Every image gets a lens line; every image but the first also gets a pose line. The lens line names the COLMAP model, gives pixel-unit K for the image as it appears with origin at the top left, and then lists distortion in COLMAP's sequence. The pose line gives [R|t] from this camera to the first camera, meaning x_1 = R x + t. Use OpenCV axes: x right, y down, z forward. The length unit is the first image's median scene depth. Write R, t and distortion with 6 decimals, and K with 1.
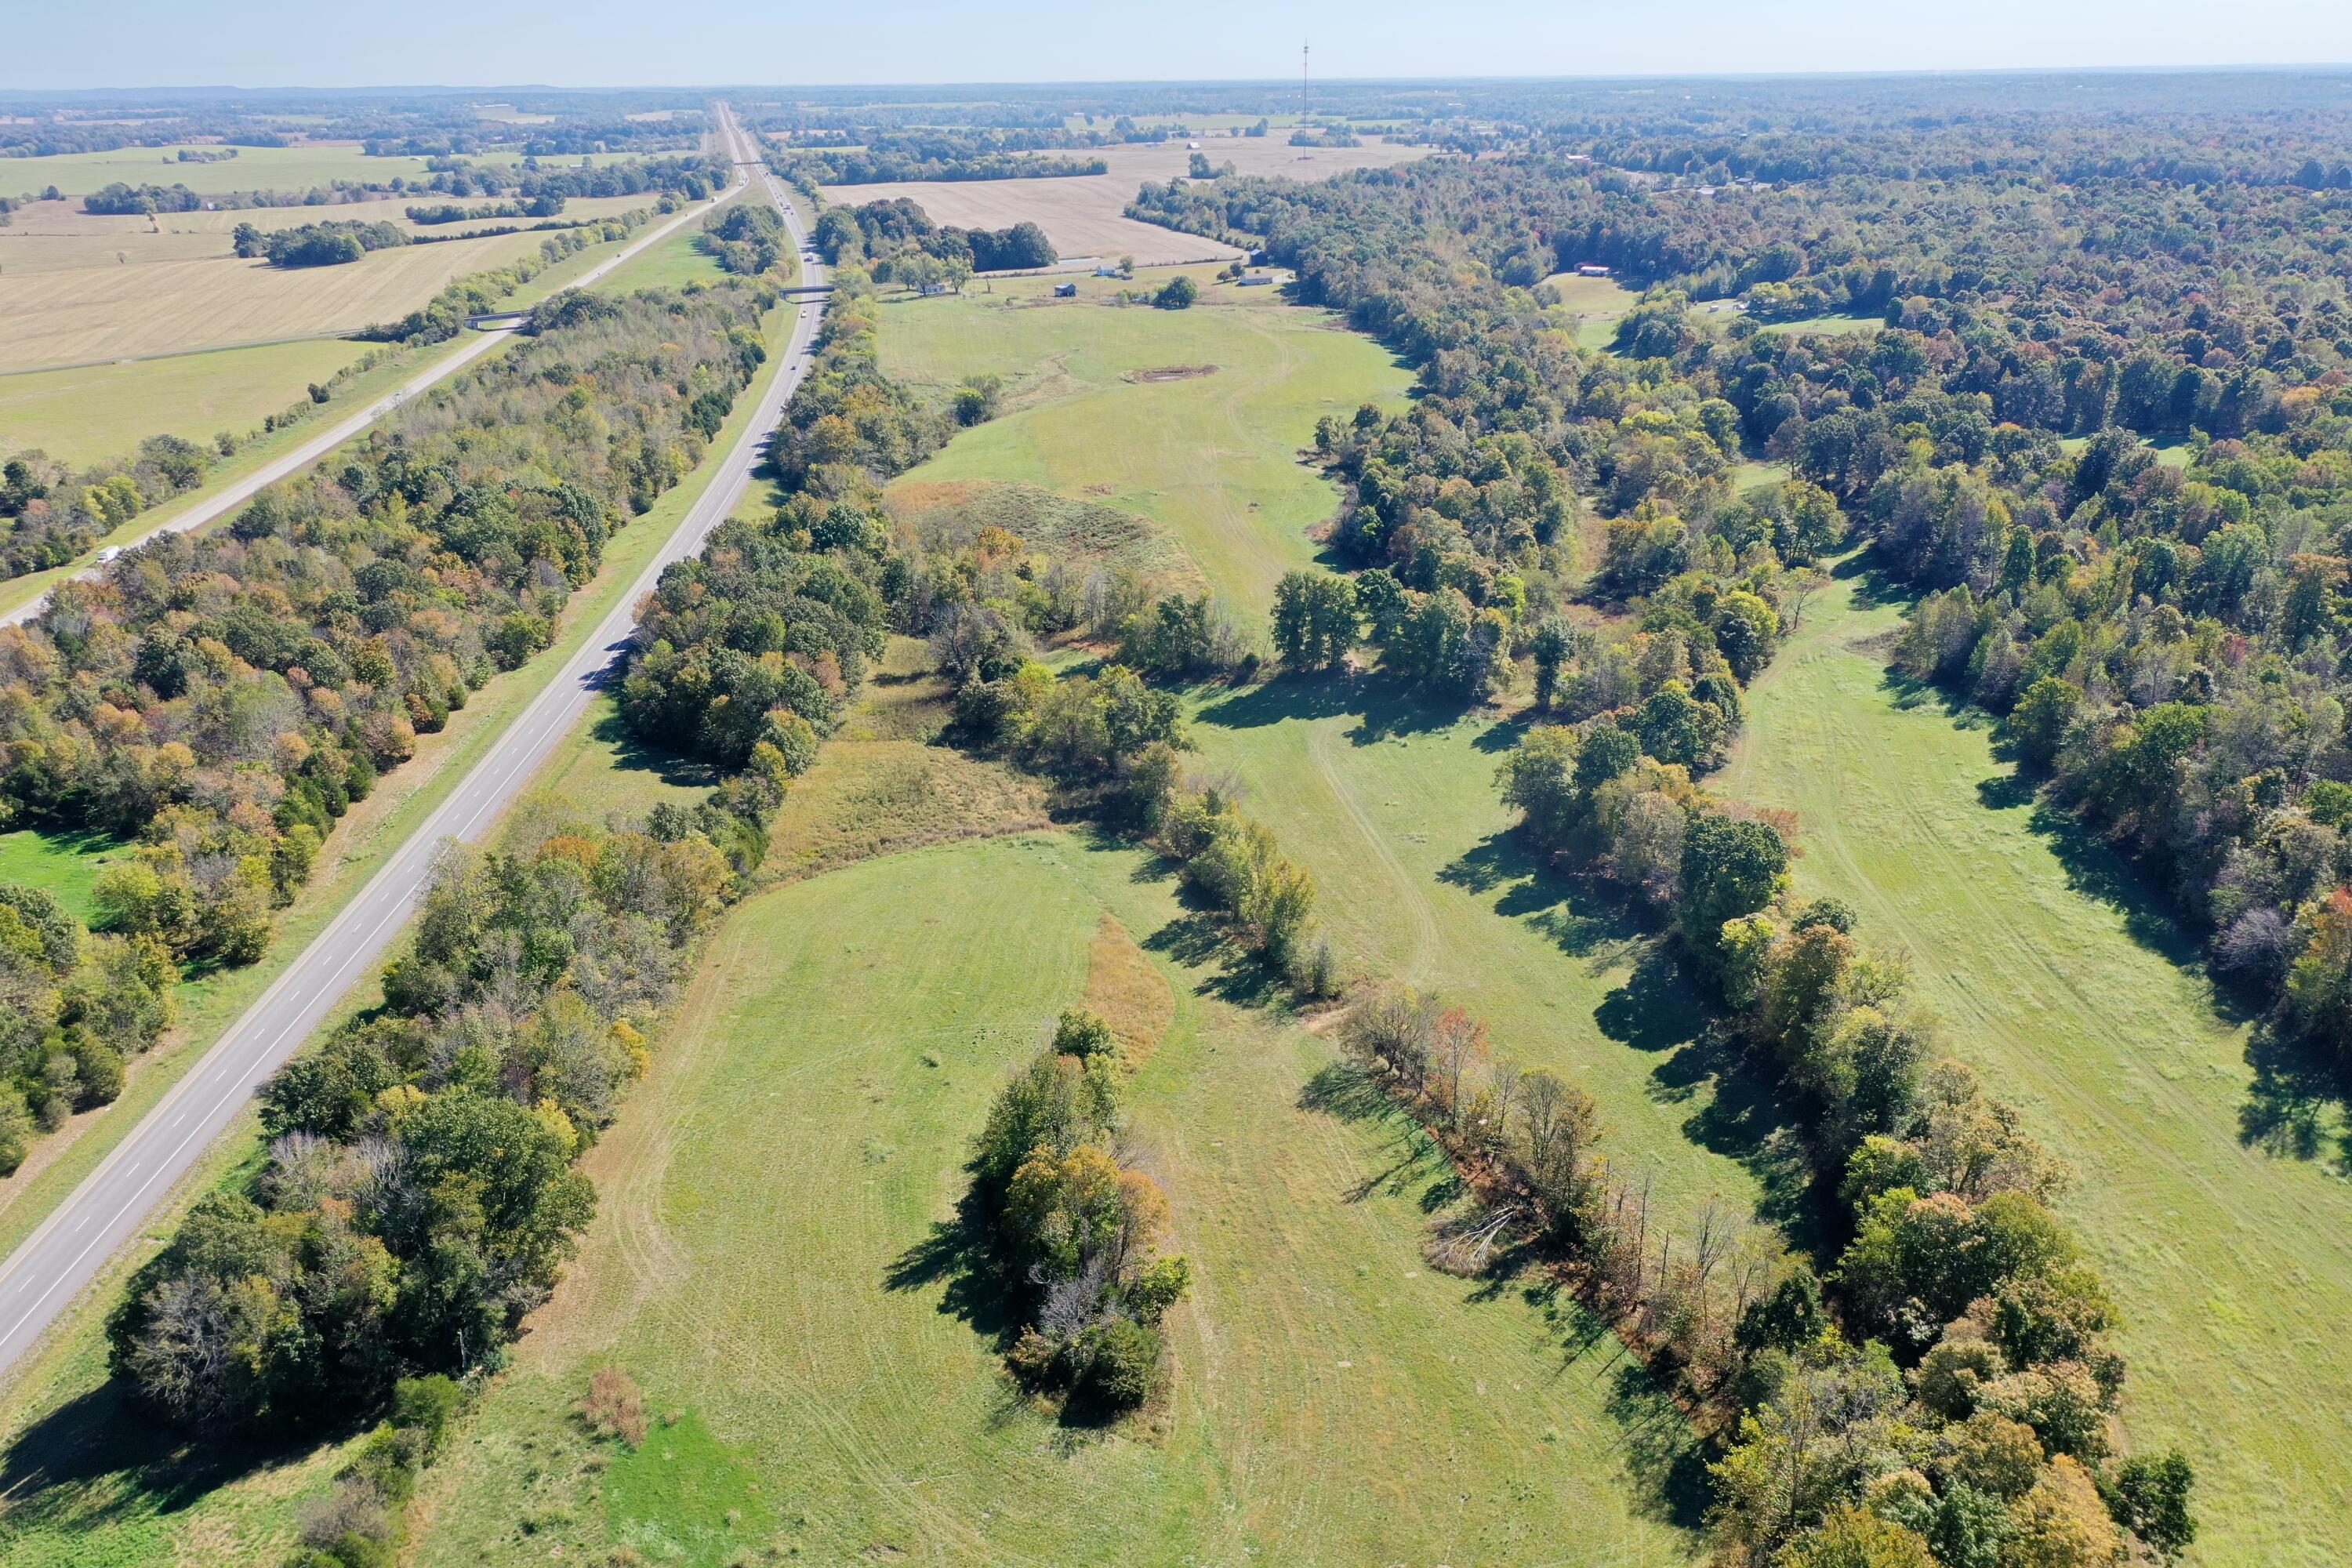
lens RADIAL K [[1856.3, 0, 1172.8], [0, 1856.3, 784.4], [0, 0, 1]] dist [0.003720, 0.009274]
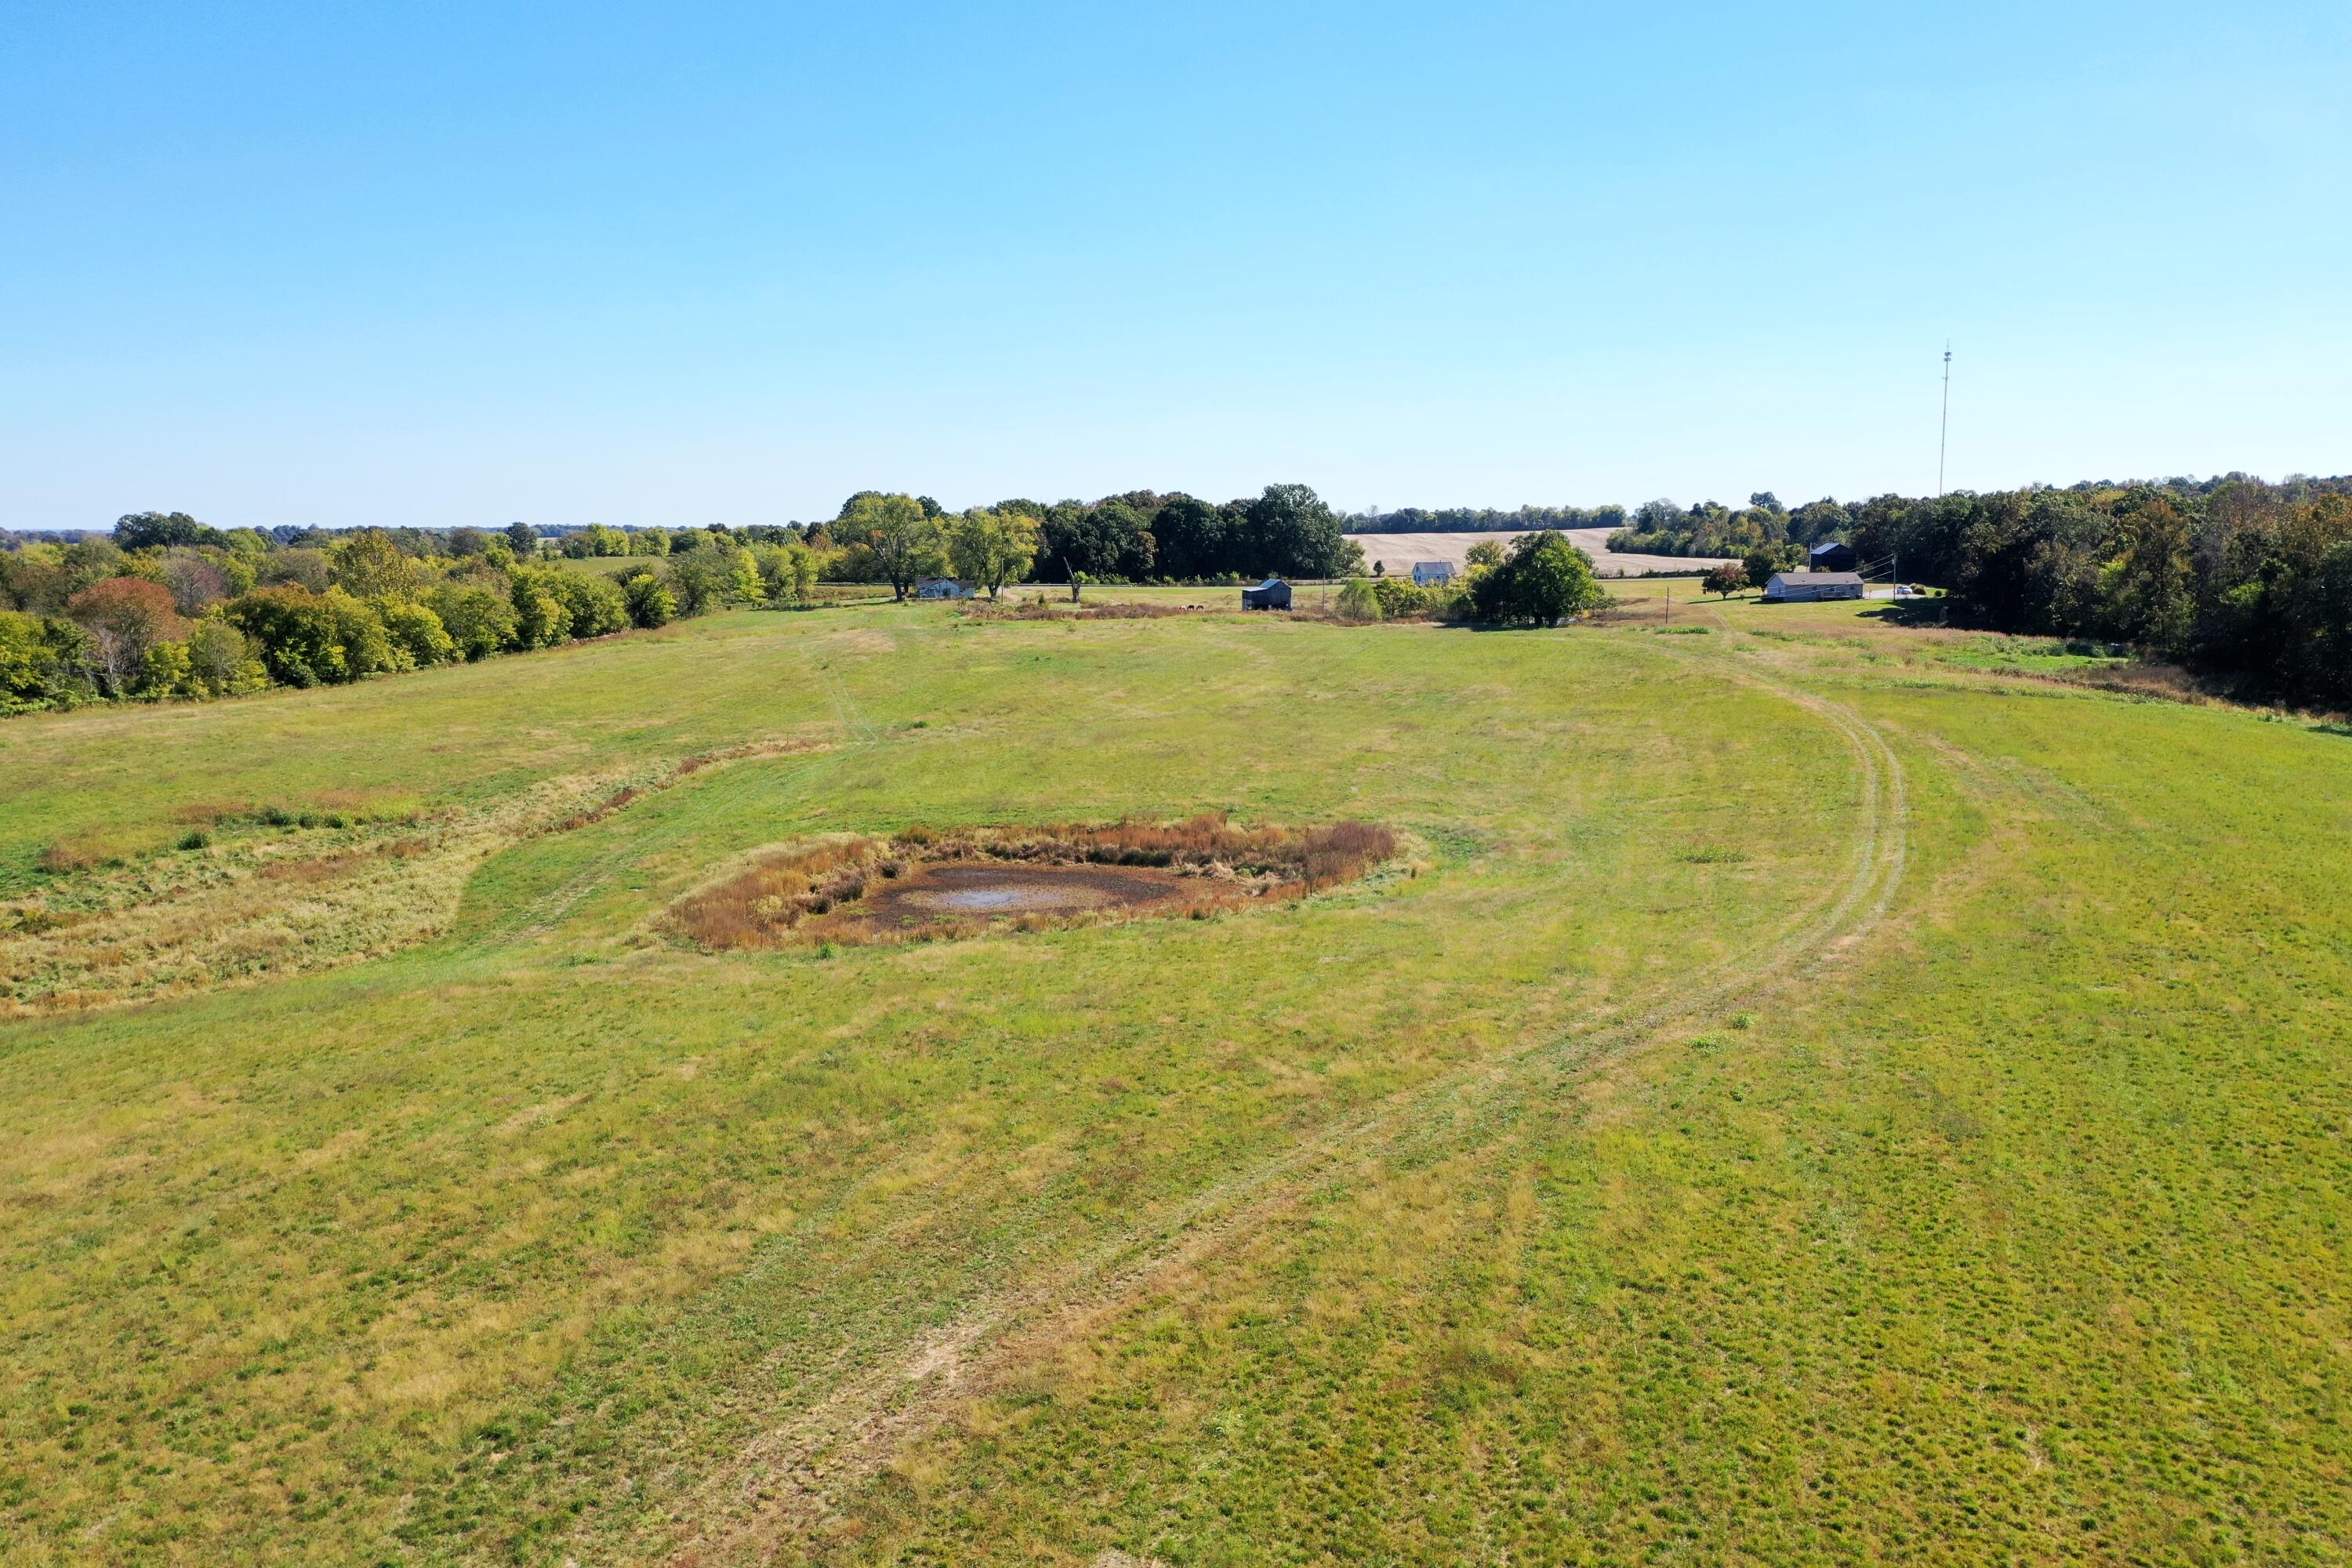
lens RADIAL K [[1856.3, 0, 1178.8], [0, 1856.3, 784.7], [0, 0, 1]] dist [0.003720, 0.009274]
pose [[0.950800, 0.046732, -0.306260, 0.071259], [-0.114882, 0.971262, -0.208453, -0.266679], [0.287717, 0.233381, 0.928845, 1.159943]]
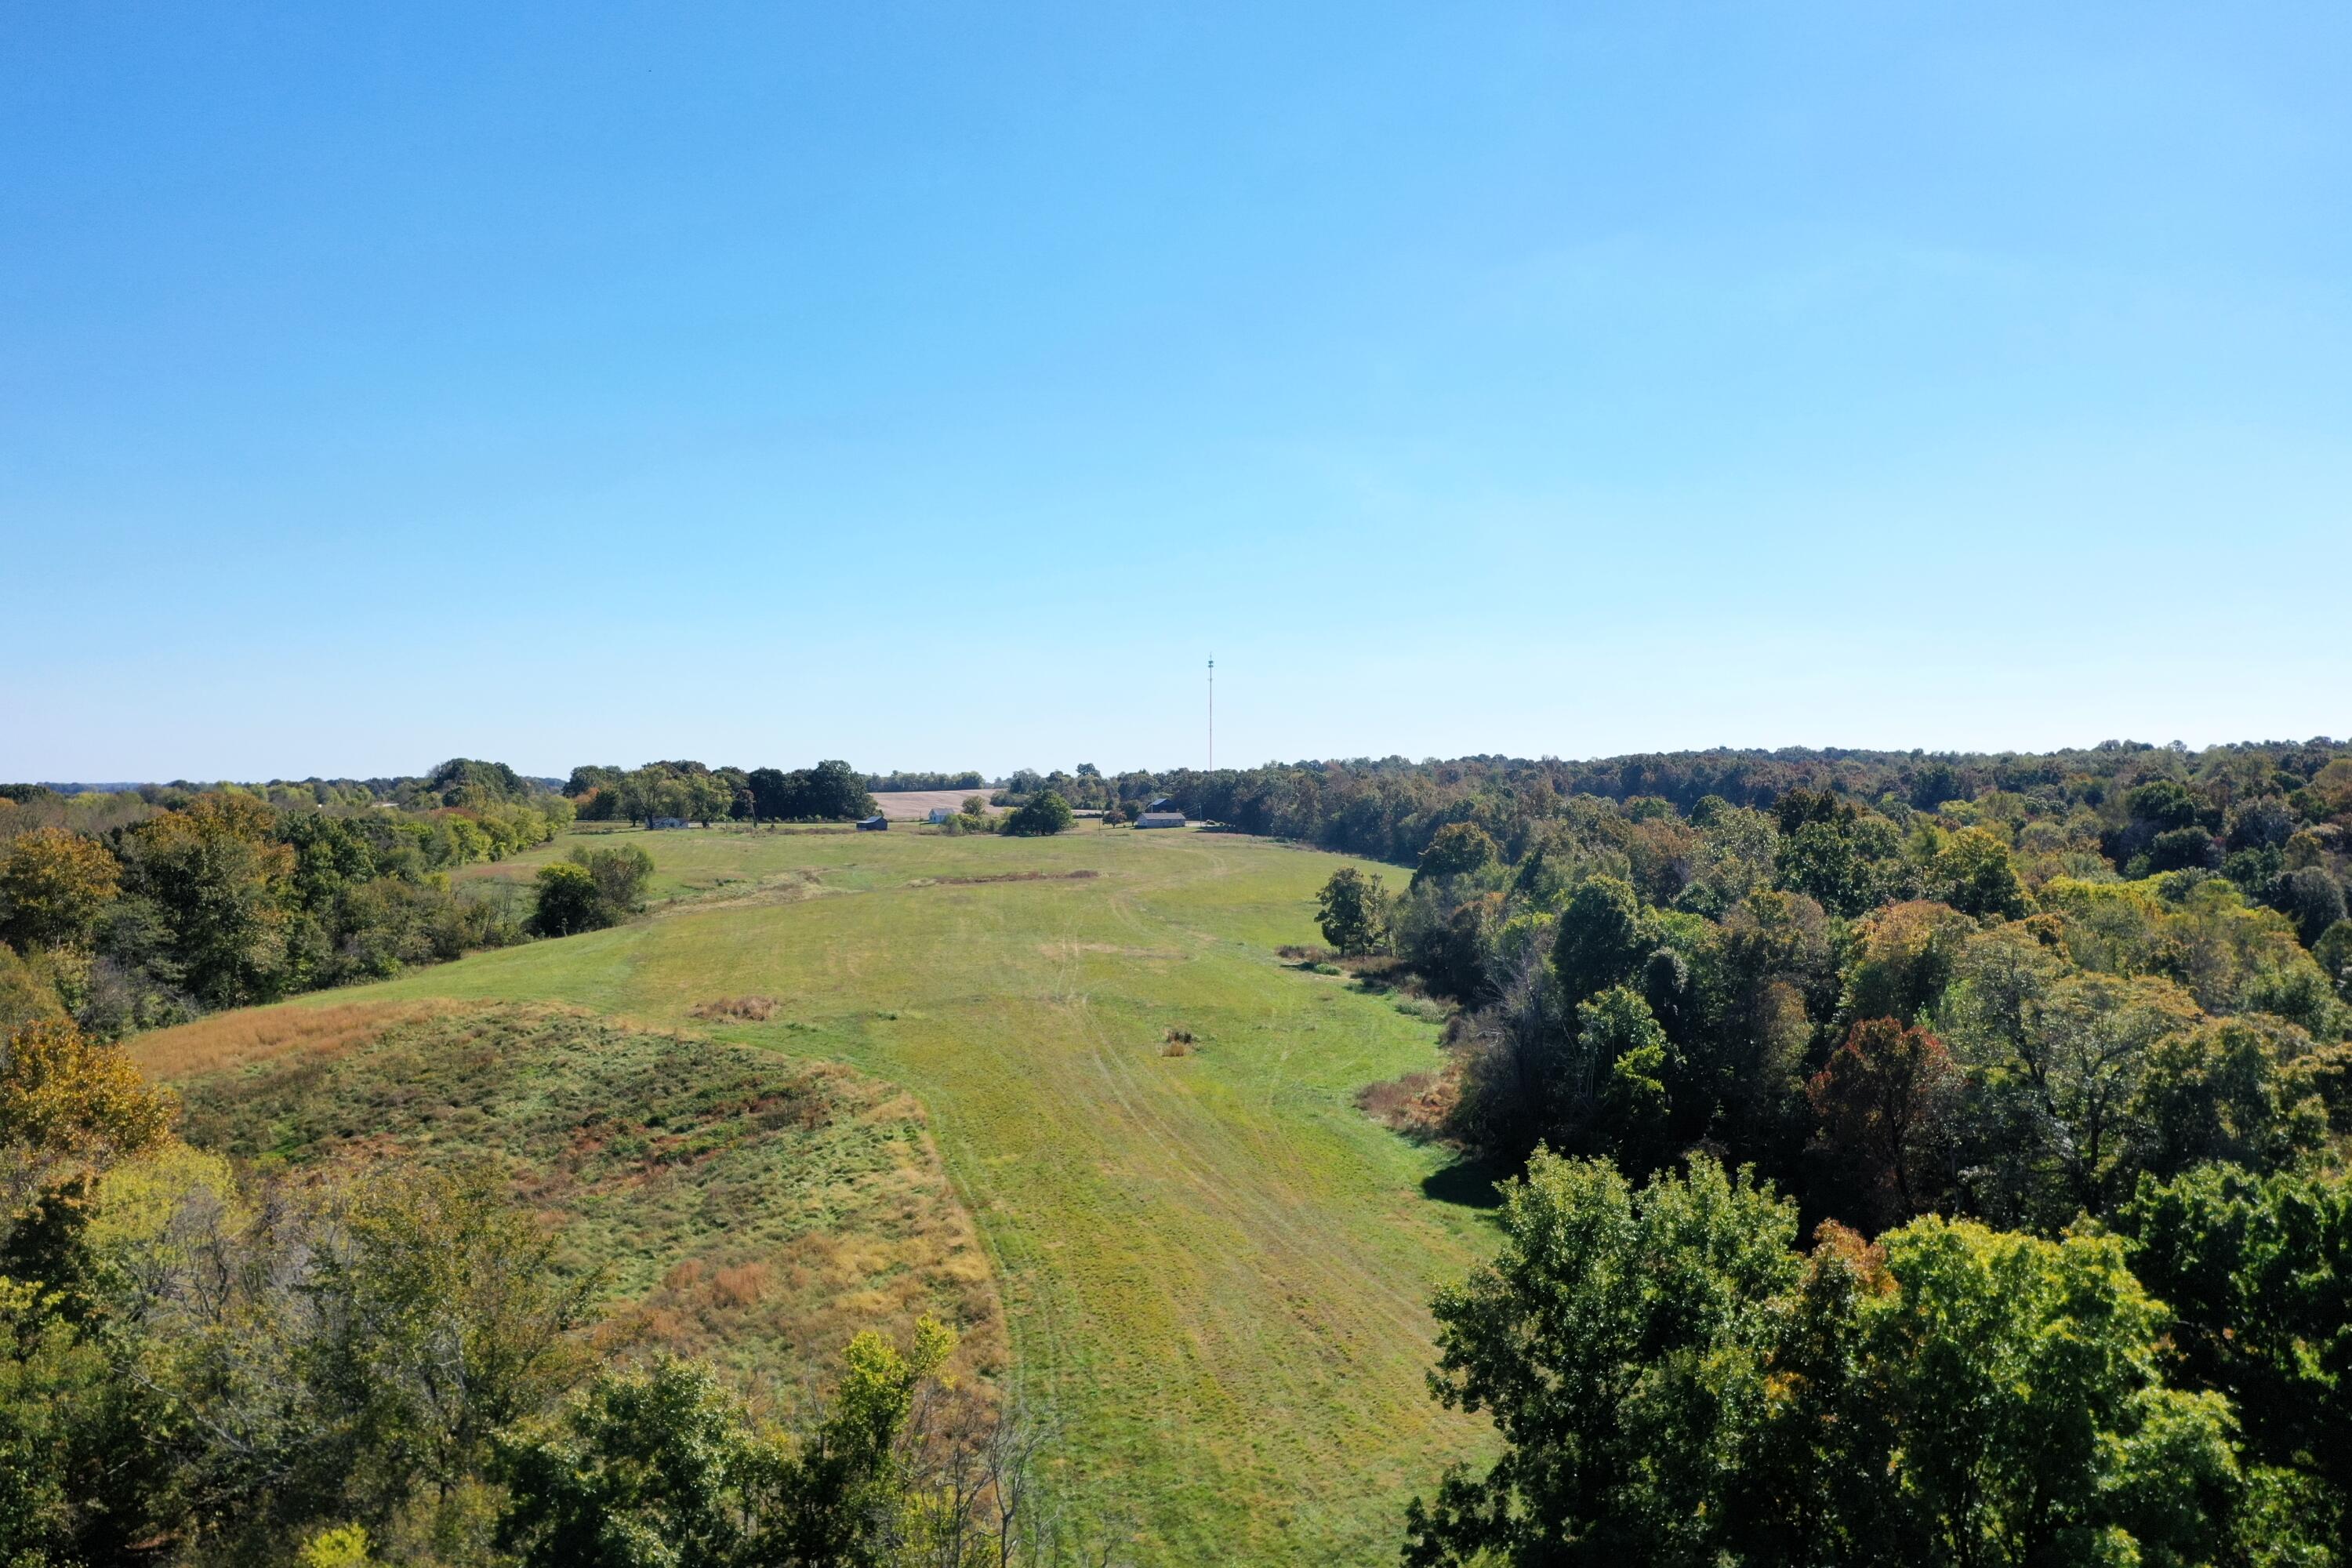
lens RADIAL K [[1856.3, 0, 1172.7], [0, 1856.3, 779.2], [0, 0, 1]] dist [0.003720, 0.009274]
pose [[0.998558, 0.010212, 0.052712, 0.023402], [0.009726, 0.931098, -0.364640, -0.071326], [-0.052804, 0.364627, 0.929655, 0.656892]]
